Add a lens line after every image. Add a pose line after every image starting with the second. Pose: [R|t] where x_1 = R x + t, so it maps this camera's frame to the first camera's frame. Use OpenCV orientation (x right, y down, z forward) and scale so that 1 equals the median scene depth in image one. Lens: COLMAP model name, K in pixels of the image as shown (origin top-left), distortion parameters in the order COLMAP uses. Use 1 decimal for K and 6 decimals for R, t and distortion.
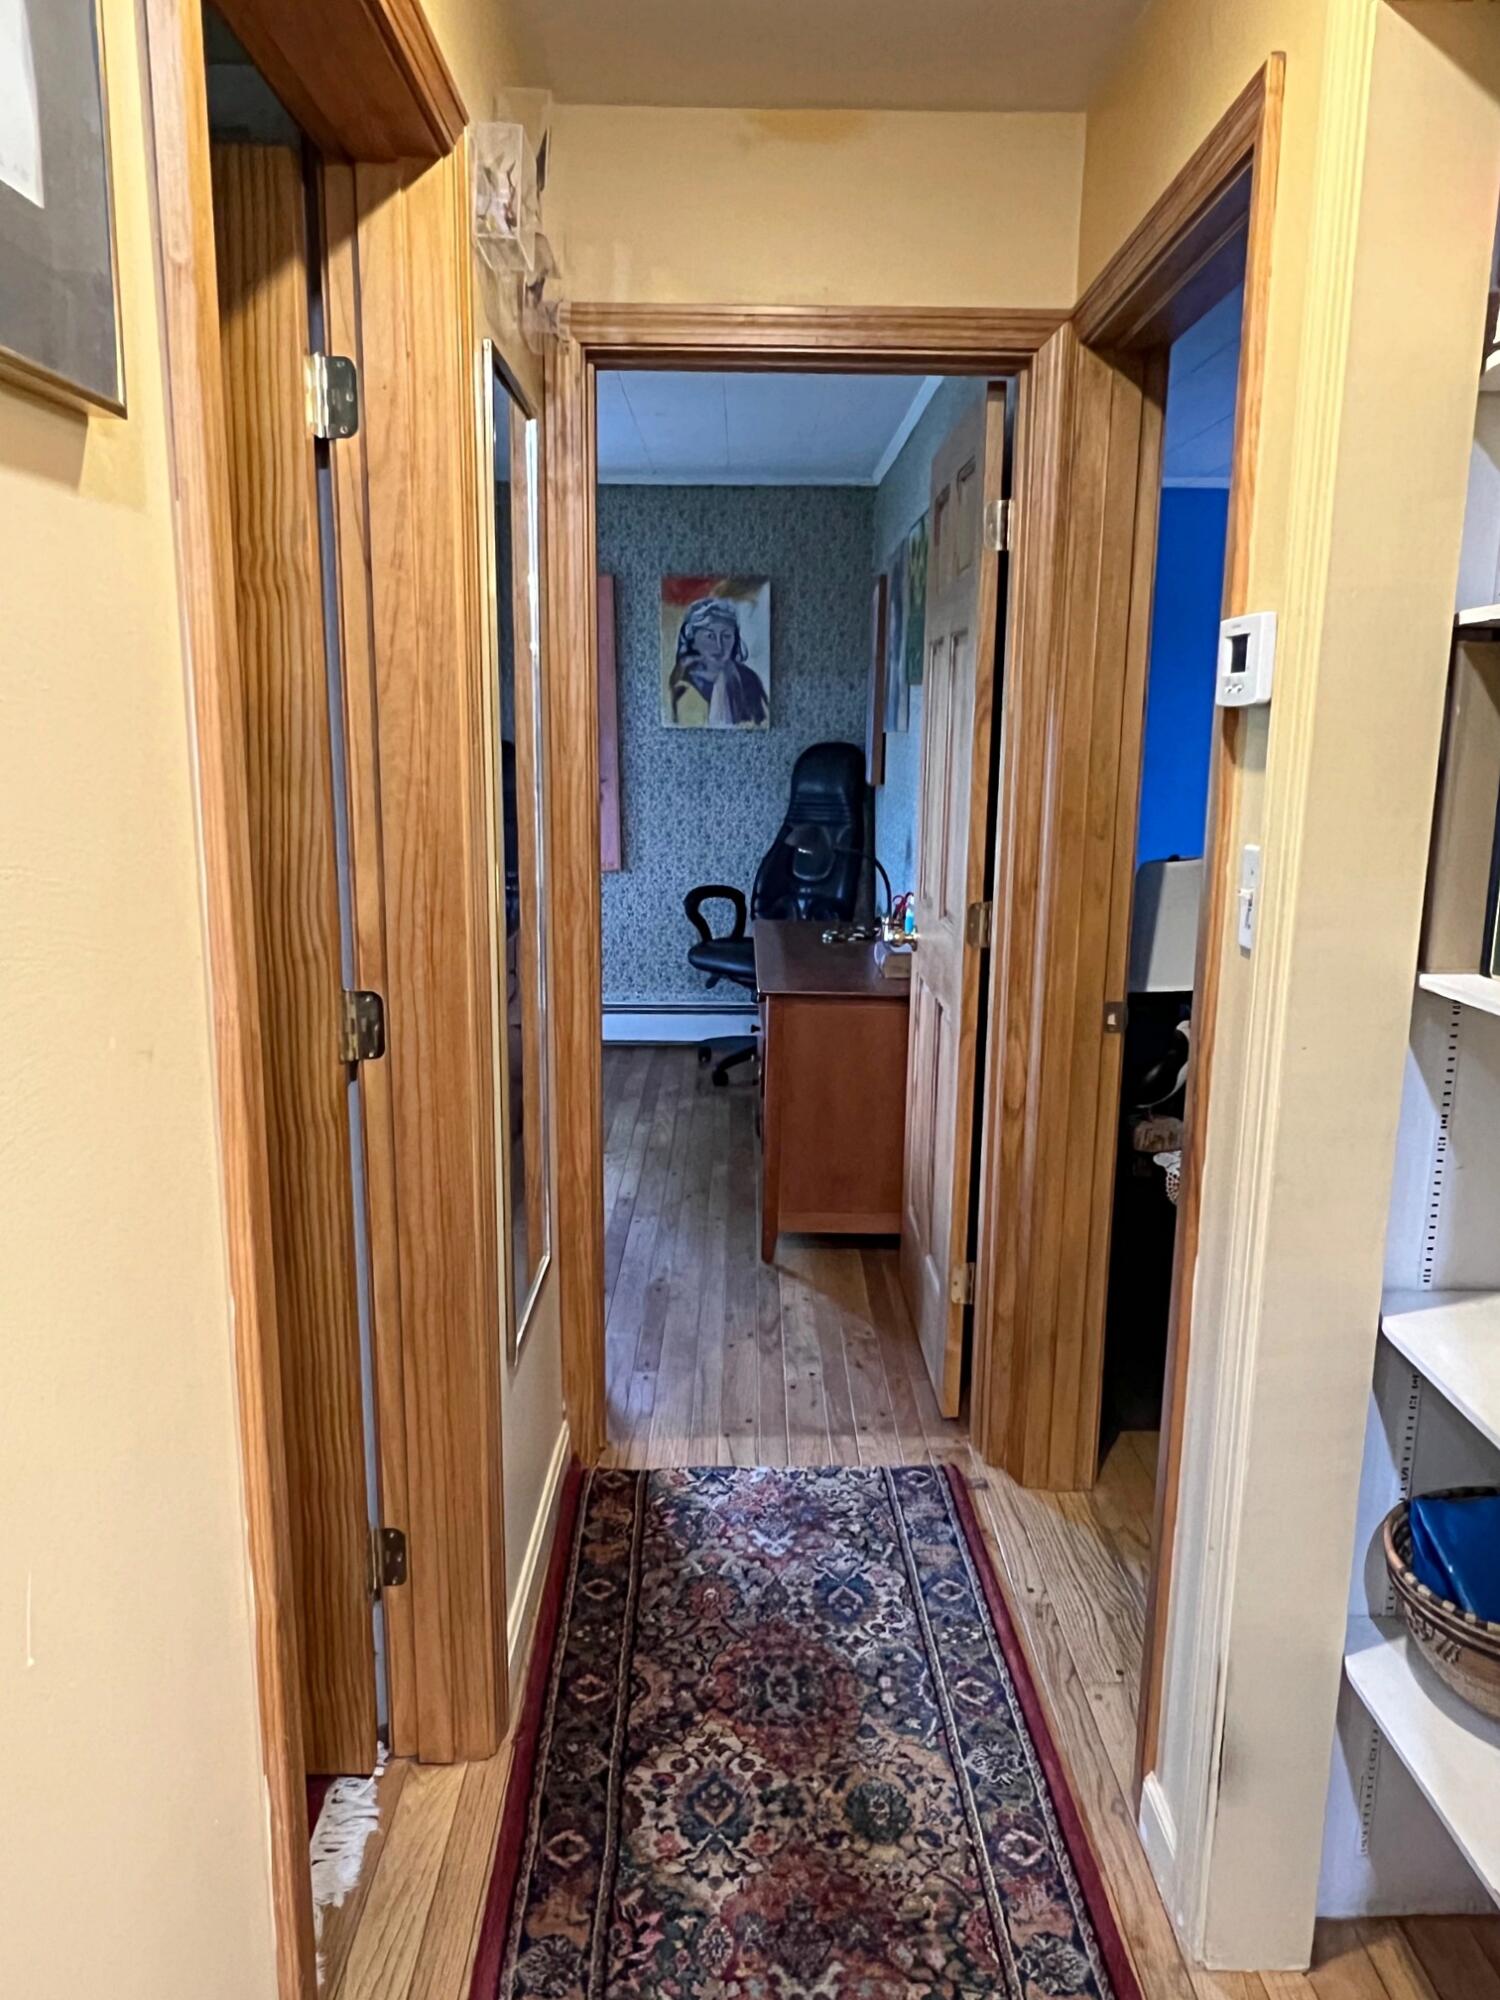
lens RADIAL K [[1346.3, 0, 750.4], [0, 1346.3, 993.6], [0, 0, 1]] dist [-0.000916, 0.000080]
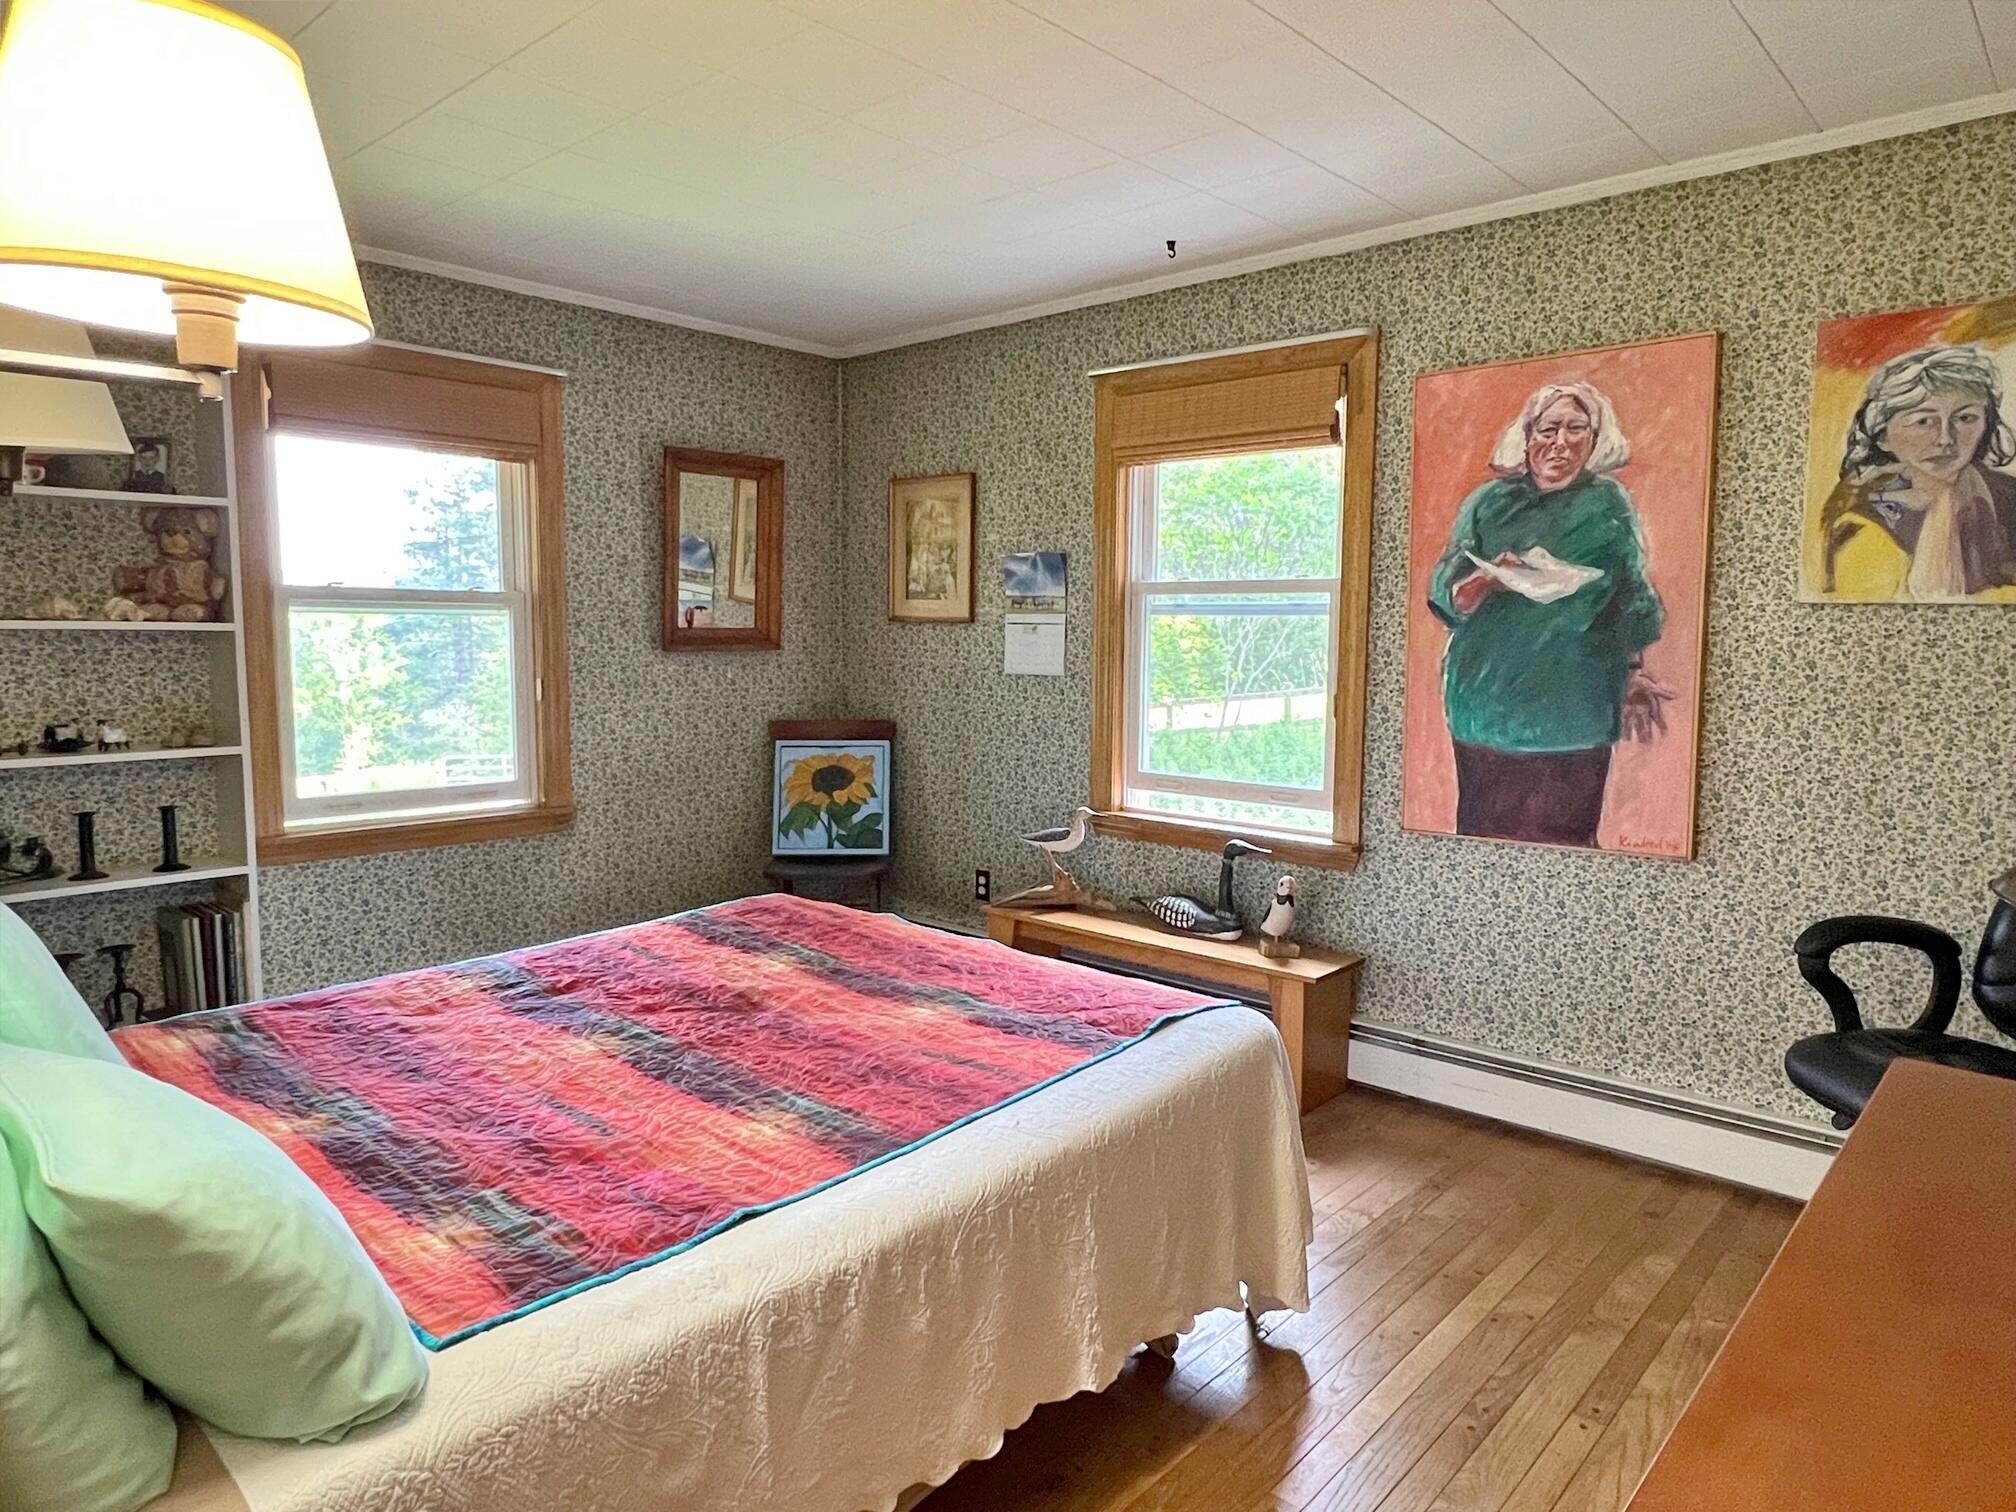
lens RADIAL K [[1259.0, 0, 1008.7], [0, 1259.0, 759.0], [0, 0, 1]] dist [-0.002009, -0.000577]
pose [[0.722966, 0.072884, -0.687028, 0.054468], [-0.128795, 0.991206, -0.030379, -0.082757], [0.678773, 0.110448, 0.725995, 0.441465]]
